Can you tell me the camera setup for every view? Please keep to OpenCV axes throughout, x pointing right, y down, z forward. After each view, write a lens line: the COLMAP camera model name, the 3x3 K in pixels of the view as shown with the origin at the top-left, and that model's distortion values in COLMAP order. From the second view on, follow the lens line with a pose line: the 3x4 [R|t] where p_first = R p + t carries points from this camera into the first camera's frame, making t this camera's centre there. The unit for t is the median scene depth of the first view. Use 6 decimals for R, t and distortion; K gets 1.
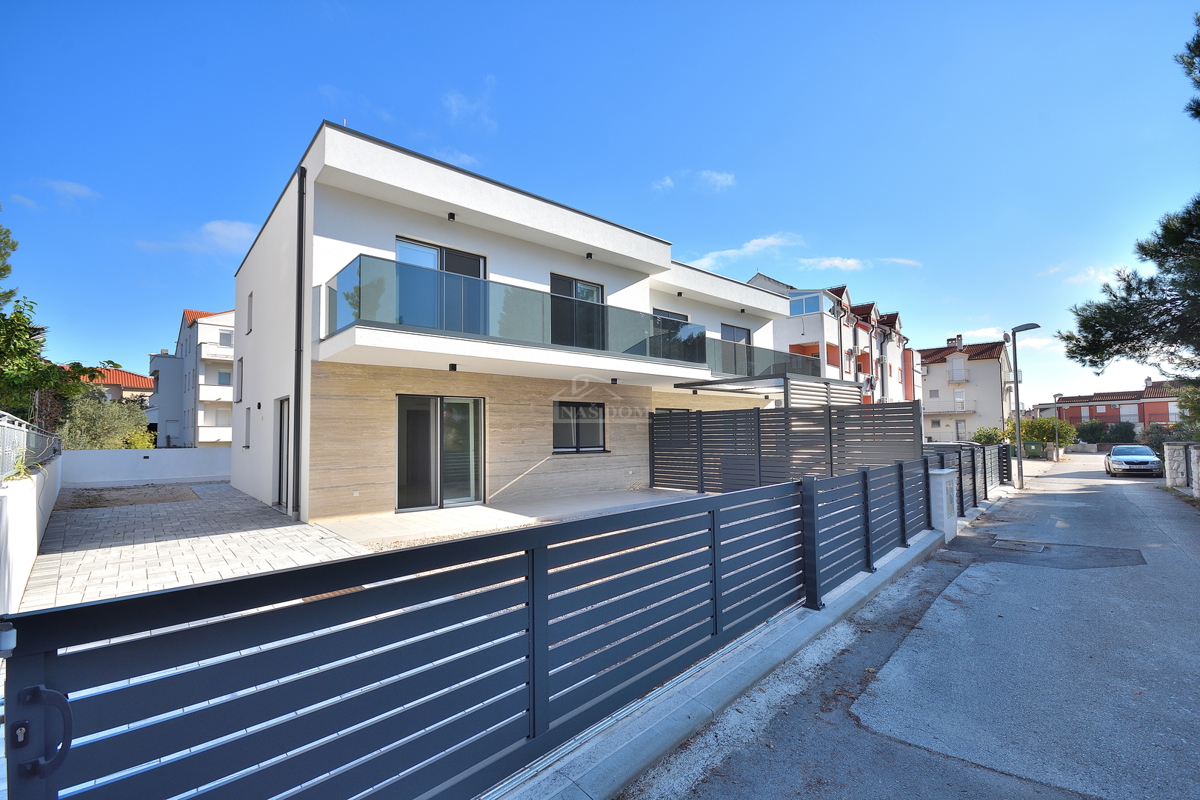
lens RADIAL K [[535.2, 0, 600.9], [0, 535.2, 403.4], [0, 0, 1]] dist [-0.000723, -0.008478]
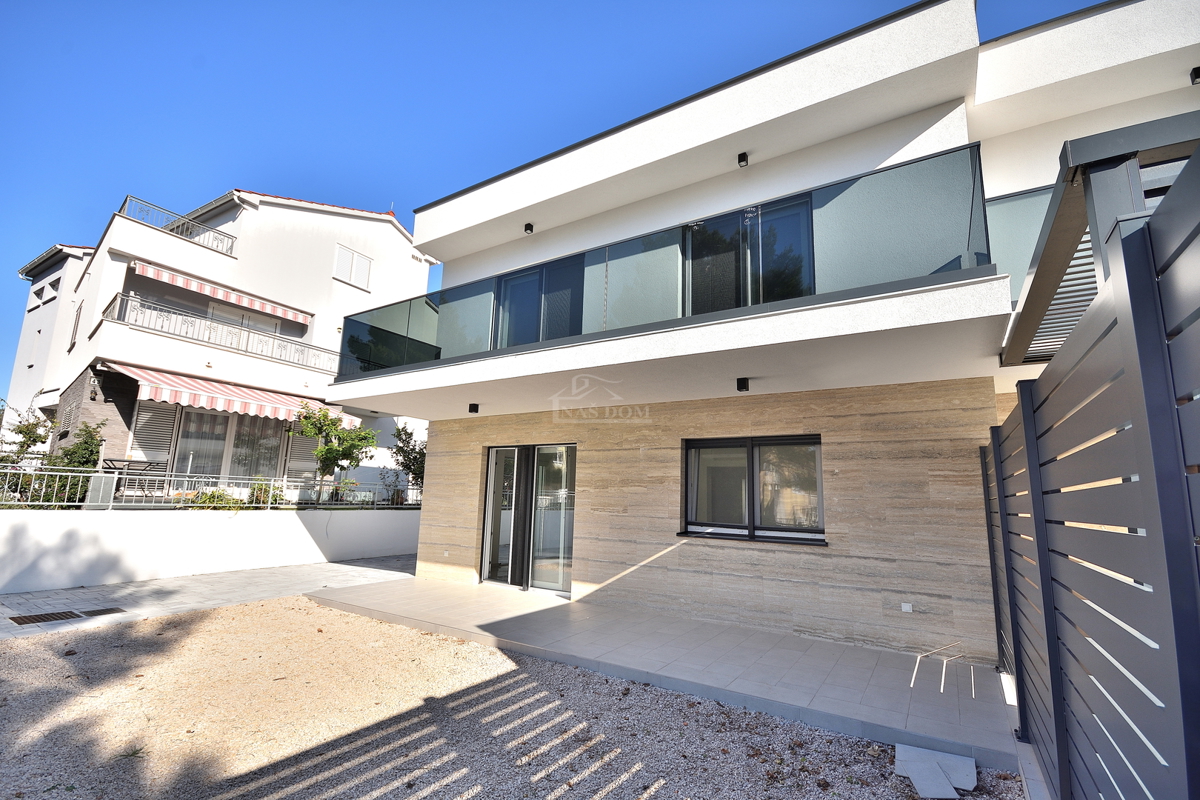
lens RADIAL K [[535.2, 0, 594.8], [0, 535.2, 410.0], [0, 0, 1]] dist [-0.000723, -0.008478]
pose [[0.264210, -0.144625, -0.953560, 0.438661], [0.021766, 0.989335, -0.144020, 0.045280], [0.964220, 0.017296, 0.264540, 0.782791]]
